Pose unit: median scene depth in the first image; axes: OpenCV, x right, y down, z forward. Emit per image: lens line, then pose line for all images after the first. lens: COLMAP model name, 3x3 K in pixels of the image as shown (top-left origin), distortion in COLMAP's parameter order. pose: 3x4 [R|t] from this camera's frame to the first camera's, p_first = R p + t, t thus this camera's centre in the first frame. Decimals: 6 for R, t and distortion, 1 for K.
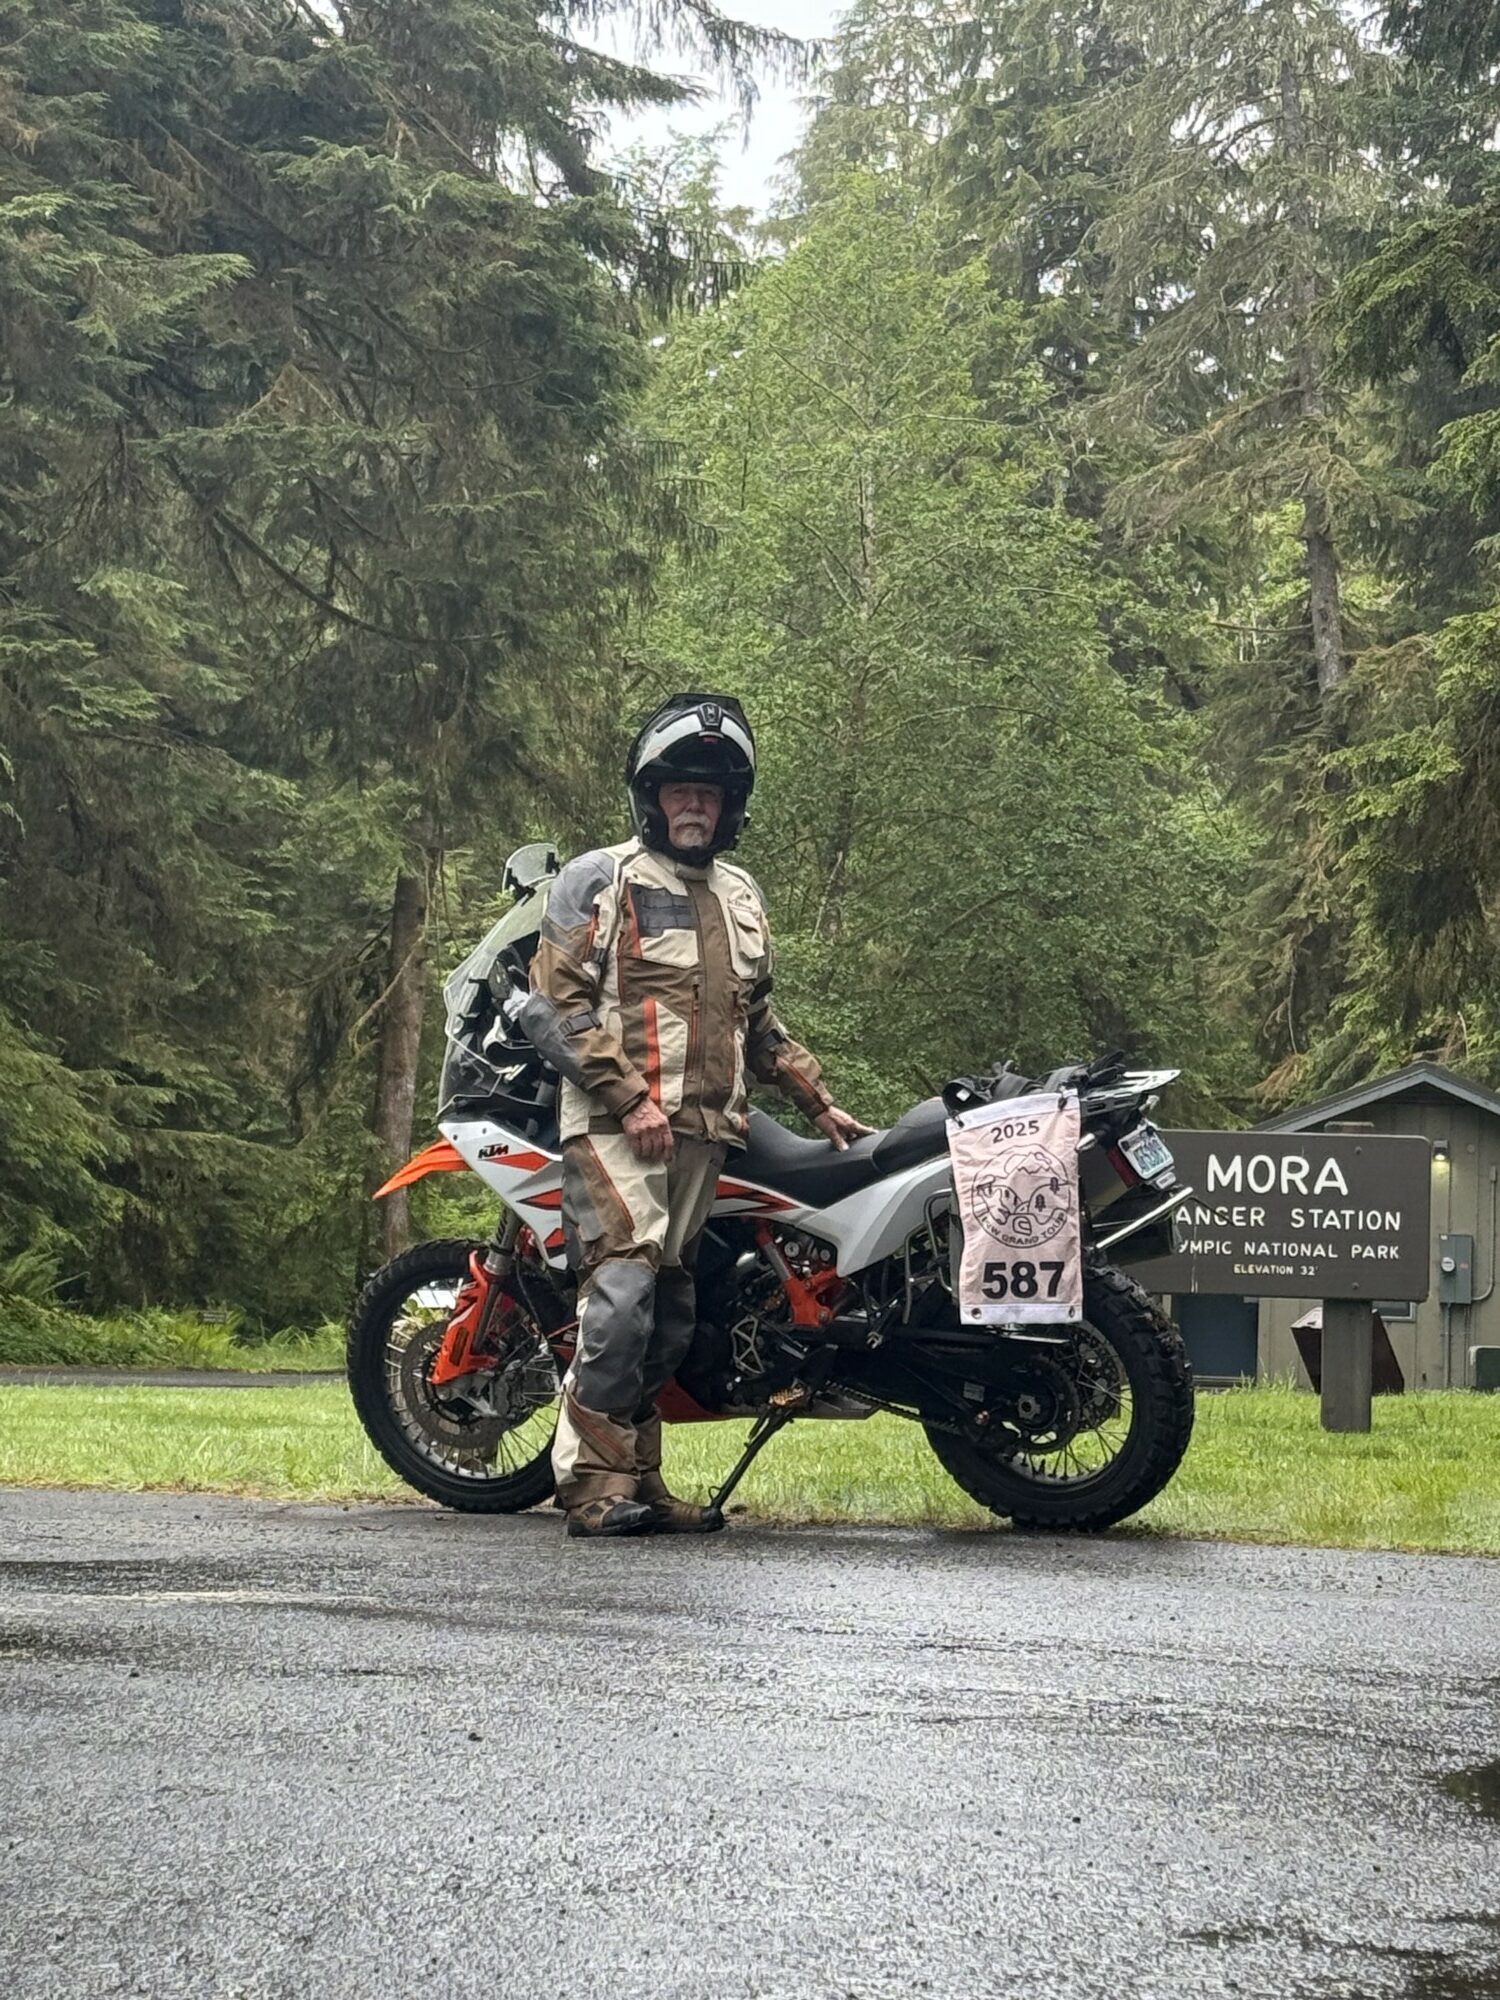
lens RADIAL K [[4842.5, 0, 746.0], [0, 4842.5, 1016.8], [0, 0, 1]] dist [0.127033, 0.000000]
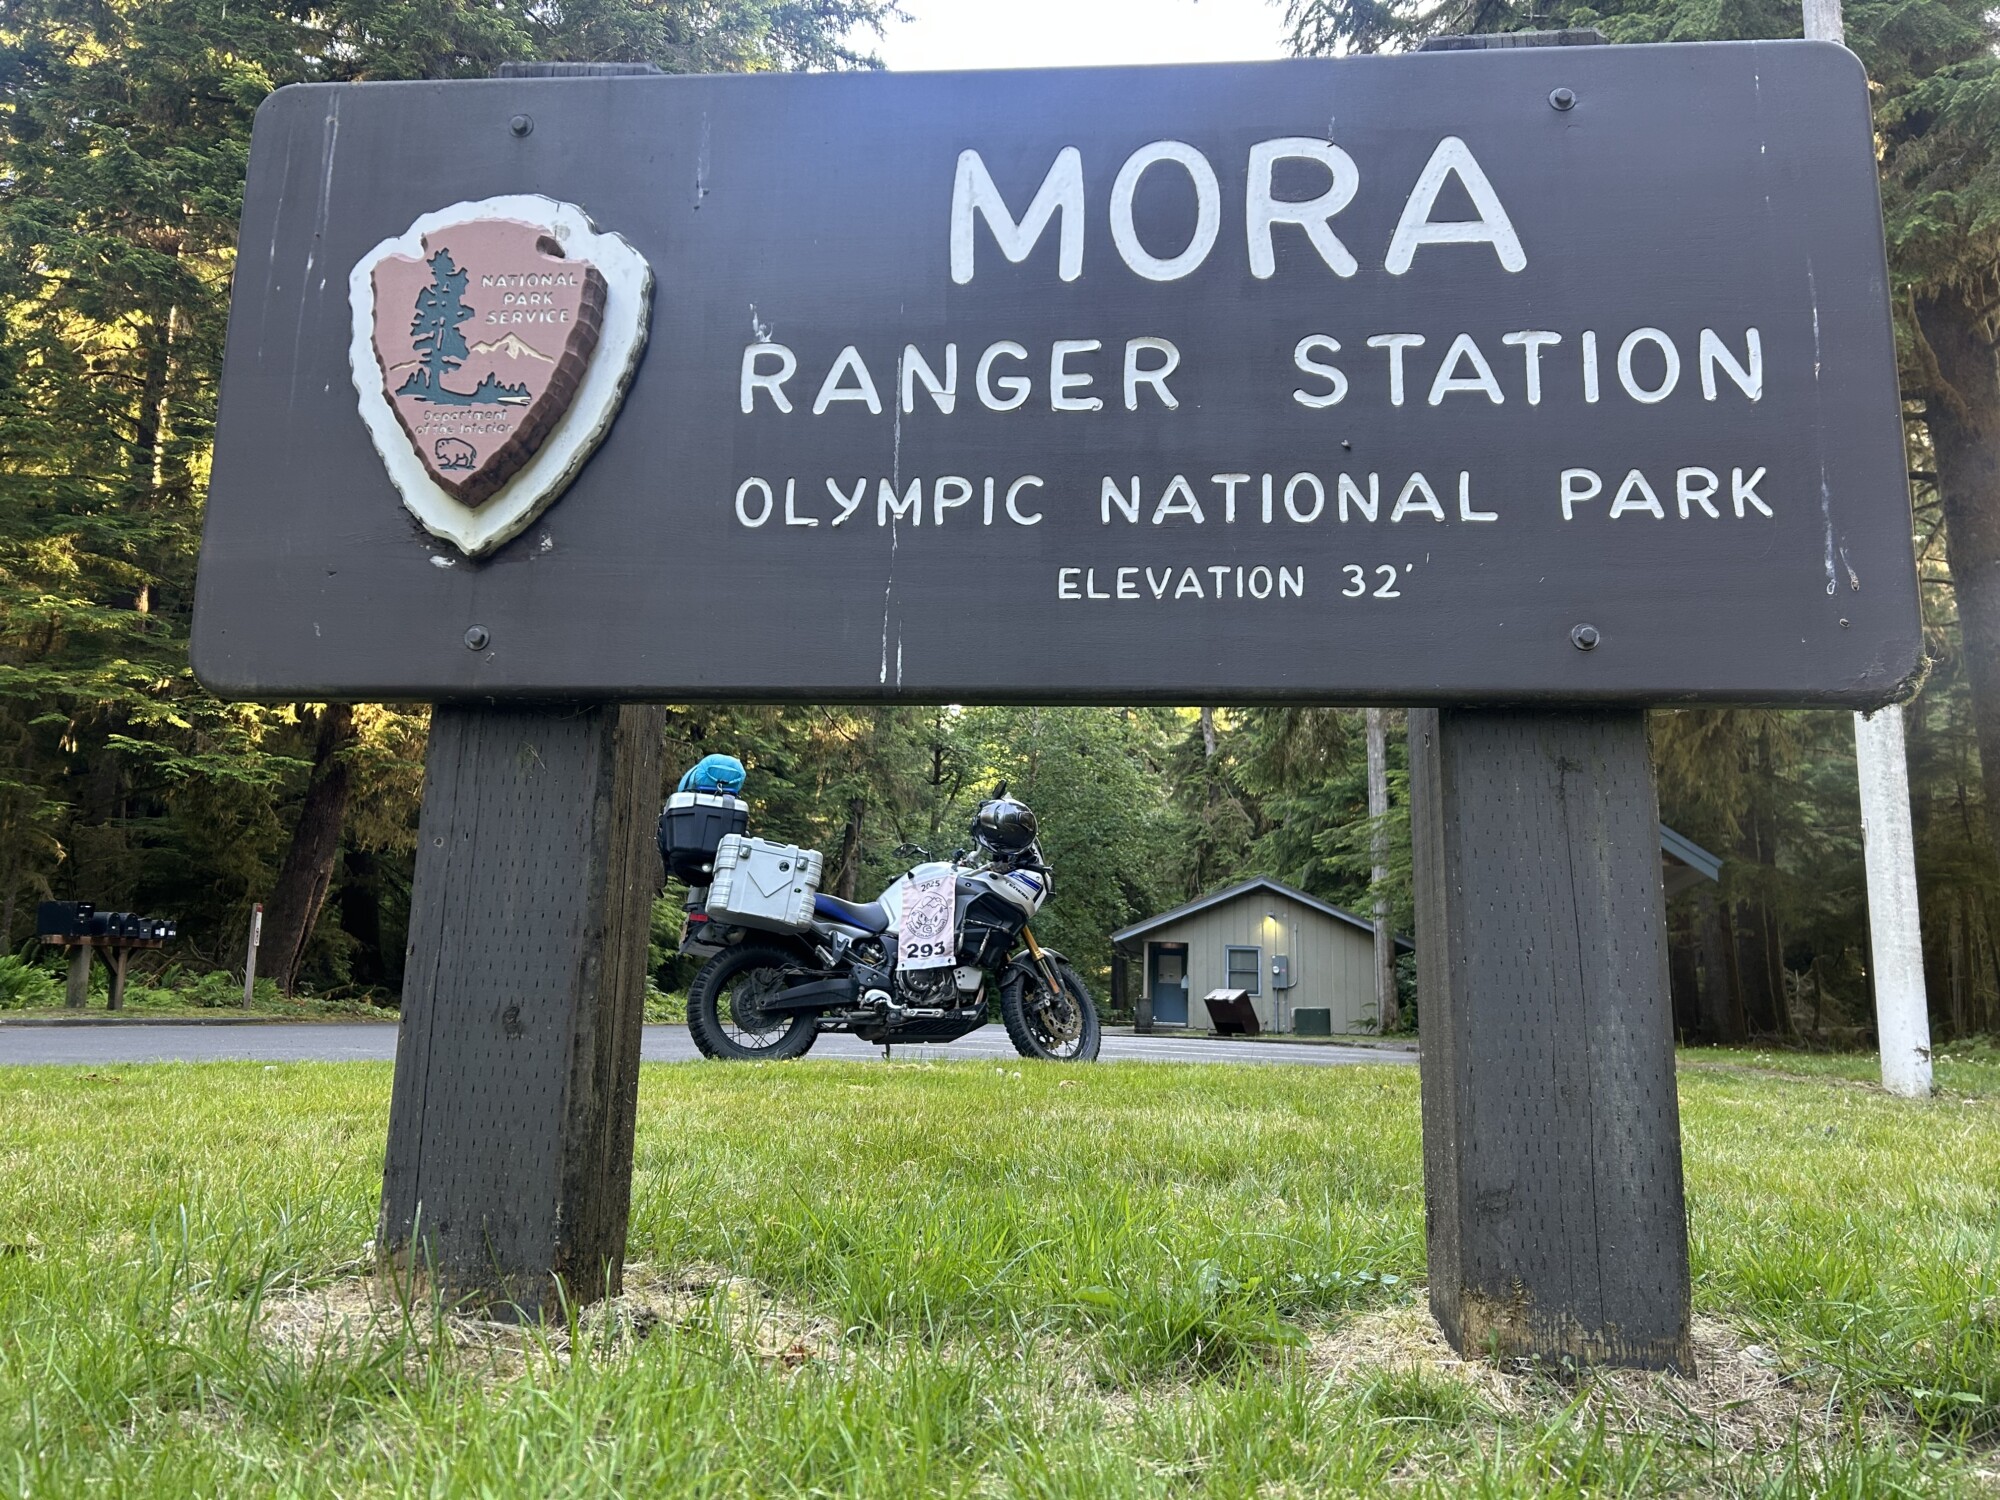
lens RADIAL K [[1520.2, 0, 991.0], [0, 1520.2, 741.7], [0, 0, 1]] dist [0.071935, -0.038859]
pose [[0.999745, -0.008222, -0.021030, 0.098759], [0.005906, 0.994145, -0.107893, 0.067511], [0.021793, 0.107741, 0.993940, 0.924422]]
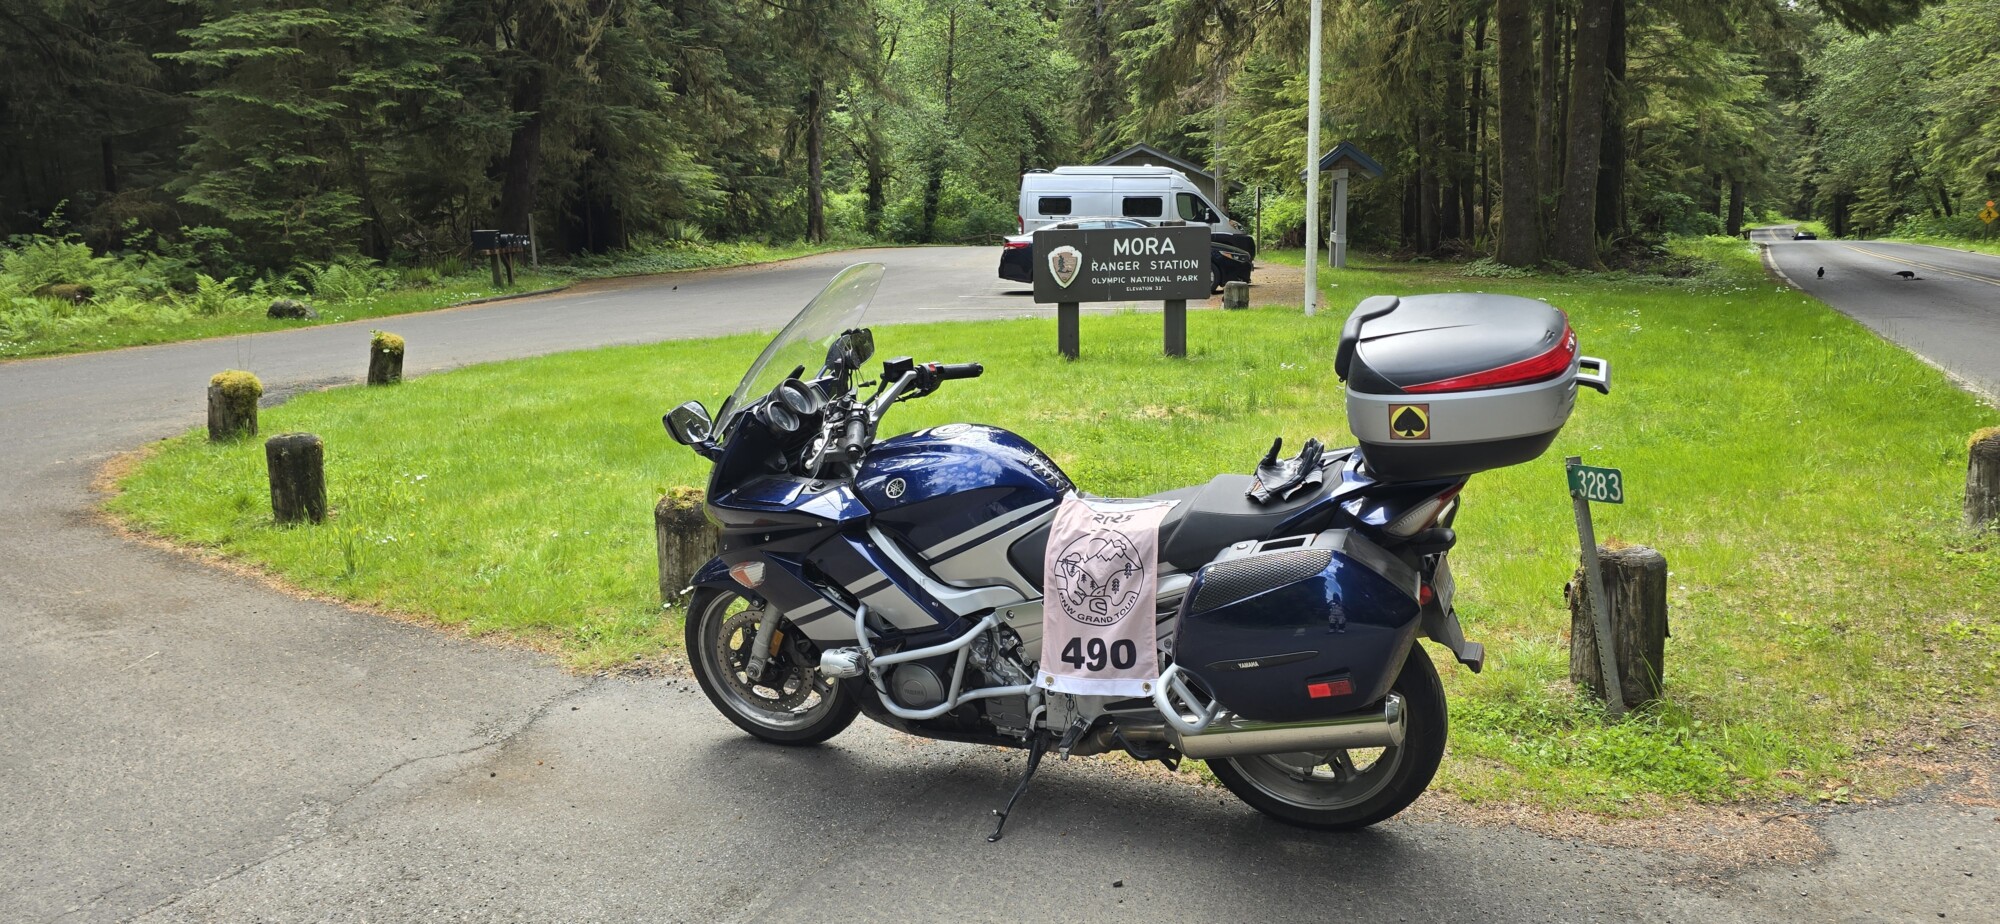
lens RADIAL K [[1343.8, 0, 1025.3], [0, 1343.8, 467.9], [0, 0, 1]] dist [0.051253, -0.009728]
pose [[0.996453, -0.060735, 0.058242, 0.010457], [0.044253, 0.966923, 0.251200, -0.028285], [-0.071572, -0.247732, 0.966181, 0.365421]]
